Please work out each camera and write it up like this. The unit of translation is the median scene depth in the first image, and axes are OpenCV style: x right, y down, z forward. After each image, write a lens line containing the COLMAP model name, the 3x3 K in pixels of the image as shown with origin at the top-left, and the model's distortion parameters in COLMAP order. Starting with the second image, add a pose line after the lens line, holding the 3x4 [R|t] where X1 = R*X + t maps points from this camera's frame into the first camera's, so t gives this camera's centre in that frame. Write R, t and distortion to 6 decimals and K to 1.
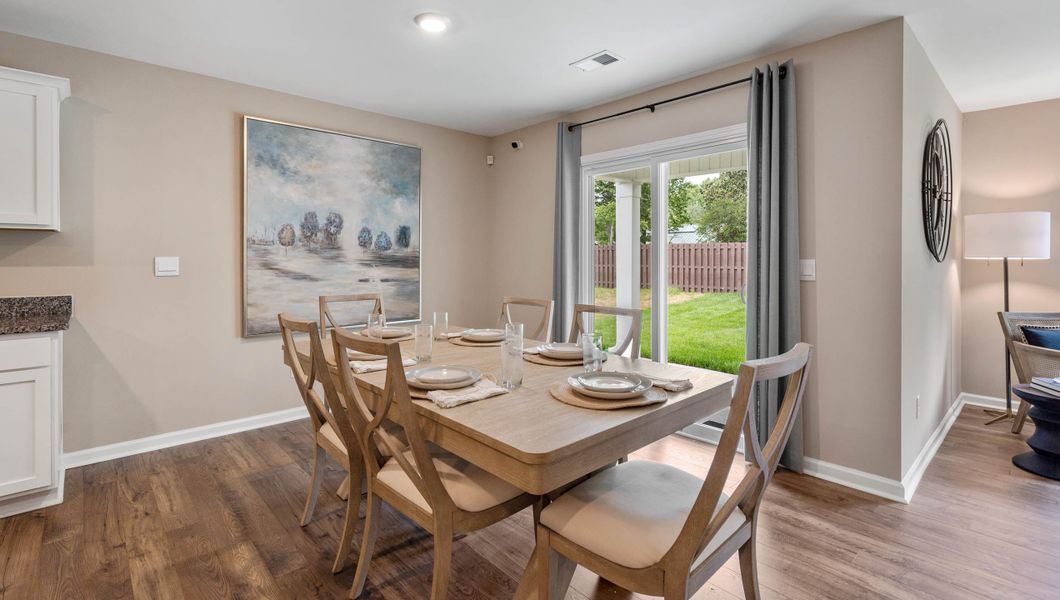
lens RADIAL K [[485.8, 0, 550.0], [0, 485.8, 269.6], [0, 0, 1]] dist [-0.000412, 0.001381]
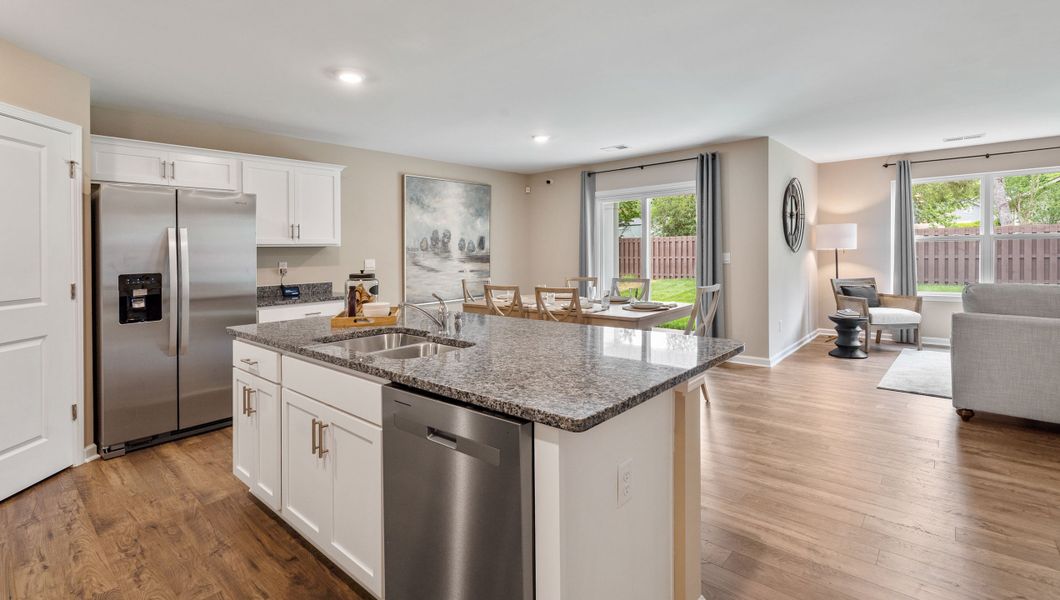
lens RADIAL K [[485.8, 0, 545.6], [0, 485.8, 263.2], [0, 0, 1]] dist [-0.000412, 0.001381]
pose [[0.995694, -0.024046, 0.089526, -0.332515], [0.024356, 0.999701, -0.002367, 0.006276], [-0.089442, 0.004537, 0.995982, -0.782272]]
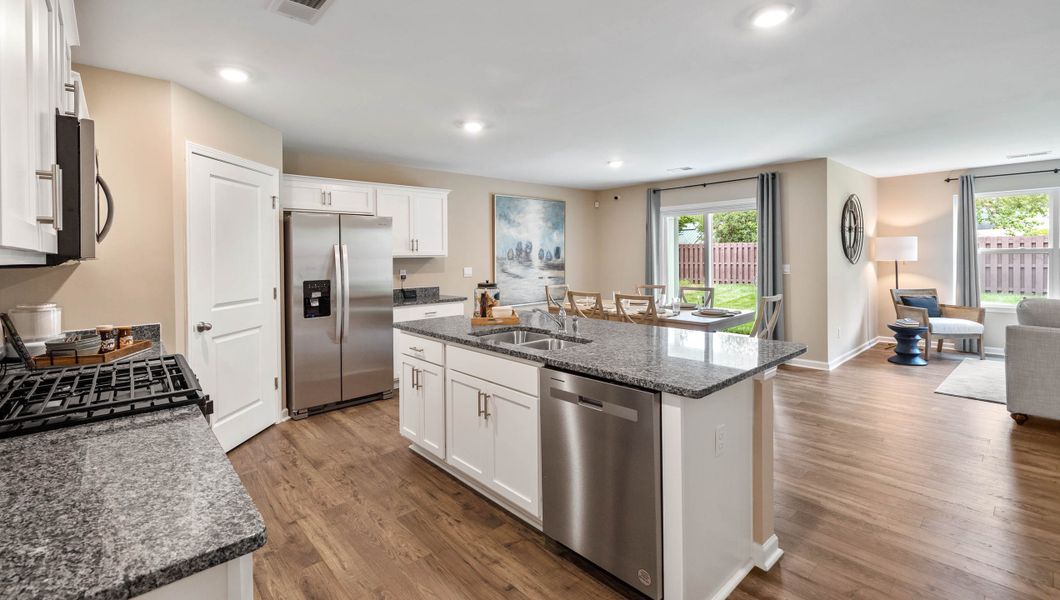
lens RADIAL K [[466.9, 0, 540.4], [0, 466.9, 259.4], [0, 0, 1]] dist [0.006344, -0.002482]
pose [[0.999469, -0.015772, -0.028500, -0.438710], [0.015272, 0.999727, -0.017669, -0.020940], [0.028771, 0.017225, 0.999438, -0.964958]]
